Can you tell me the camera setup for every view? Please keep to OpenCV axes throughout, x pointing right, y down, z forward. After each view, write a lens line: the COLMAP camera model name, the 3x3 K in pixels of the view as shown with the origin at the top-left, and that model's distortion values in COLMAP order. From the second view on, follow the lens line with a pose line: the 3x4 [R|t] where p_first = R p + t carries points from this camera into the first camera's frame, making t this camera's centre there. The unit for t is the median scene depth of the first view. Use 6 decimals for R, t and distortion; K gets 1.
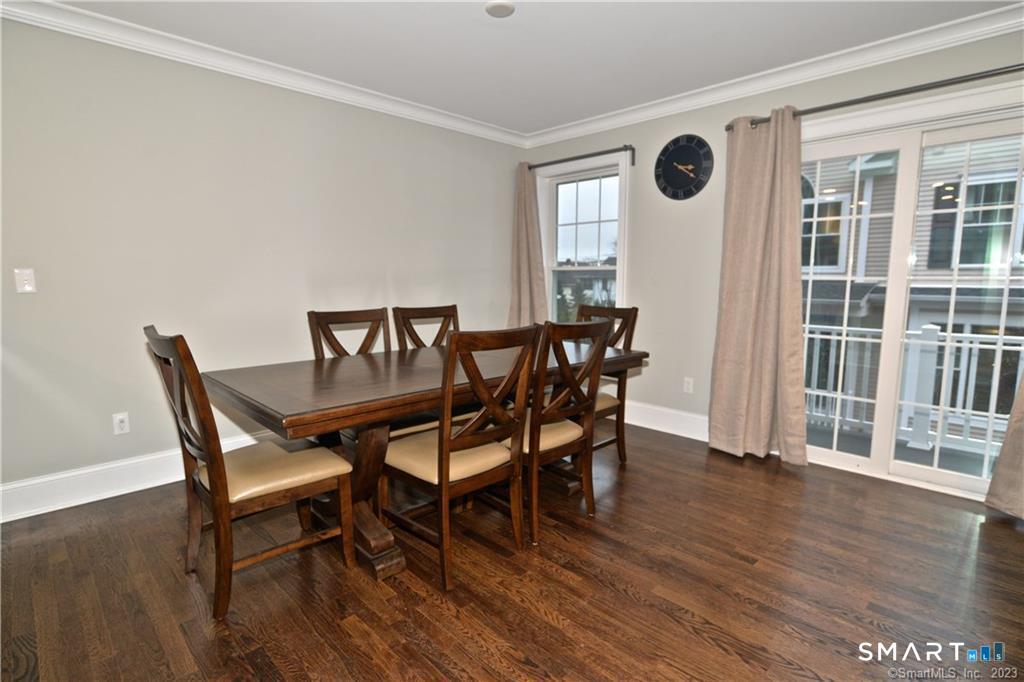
lens RADIAL K [[511.6, 0, 503.3], [0, 511.6, 337.8], [0, 0, 1]] dist [-0.010387, 0.001159]
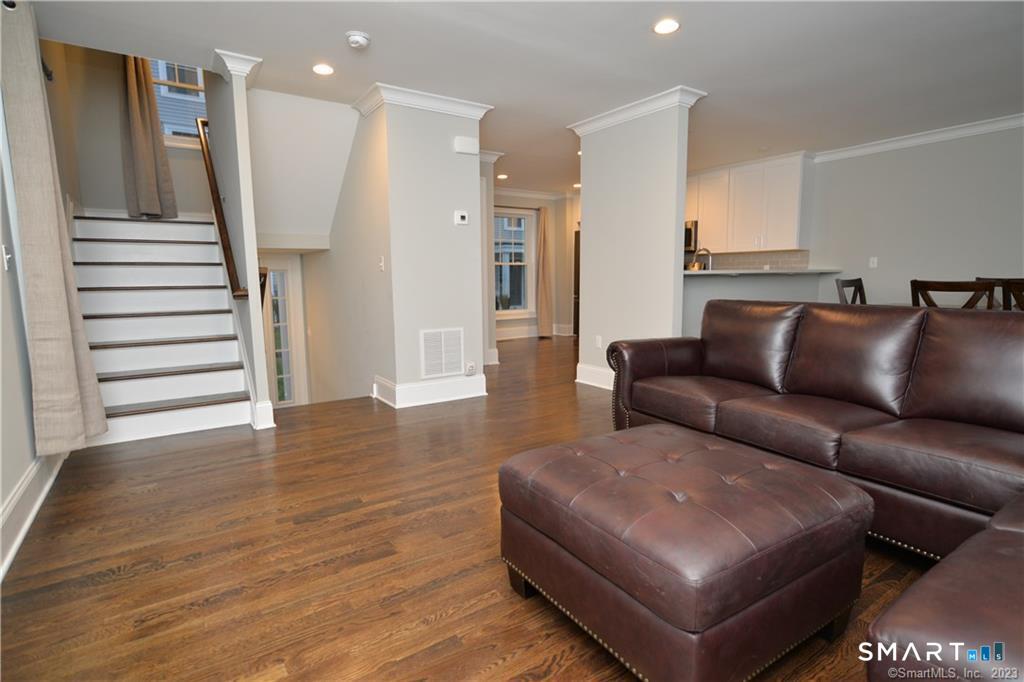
lens RADIAL K [[511.6, 0, 512.8], [0, 511.6, 341.3], [0, 0, 1]] dist [-0.010387, 0.001159]
pose [[-0.183754, 0.115221, -0.976196, 1.414974], [-0.112588, 0.984103, 0.137348, 0.065549], [0.976503, 0.135147, -0.167860, -0.040309]]
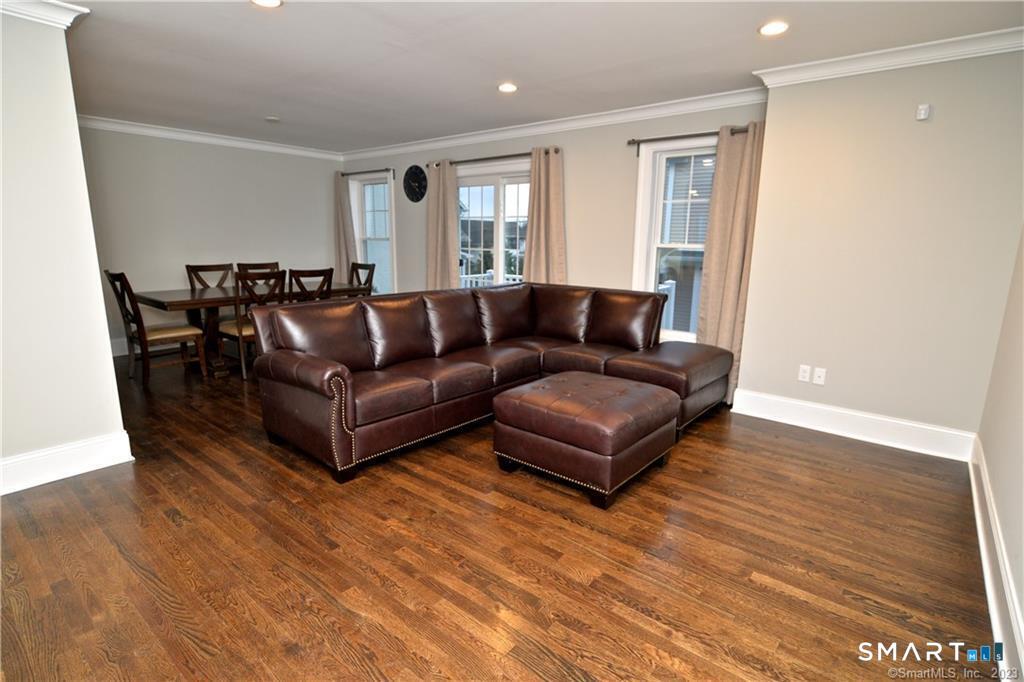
lens RADIAL K [[511.6, 0, 502.9], [0, 511.6, 344.5], [0, 0, 1]] dist [-0.010387, 0.001159]
pose [[0.995129, -0.006489, 0.098368, 0.567917], [-0.002862, 0.995509, 0.094623, 0.058450], [-0.098541, -0.094444, 0.990641, -0.979846]]
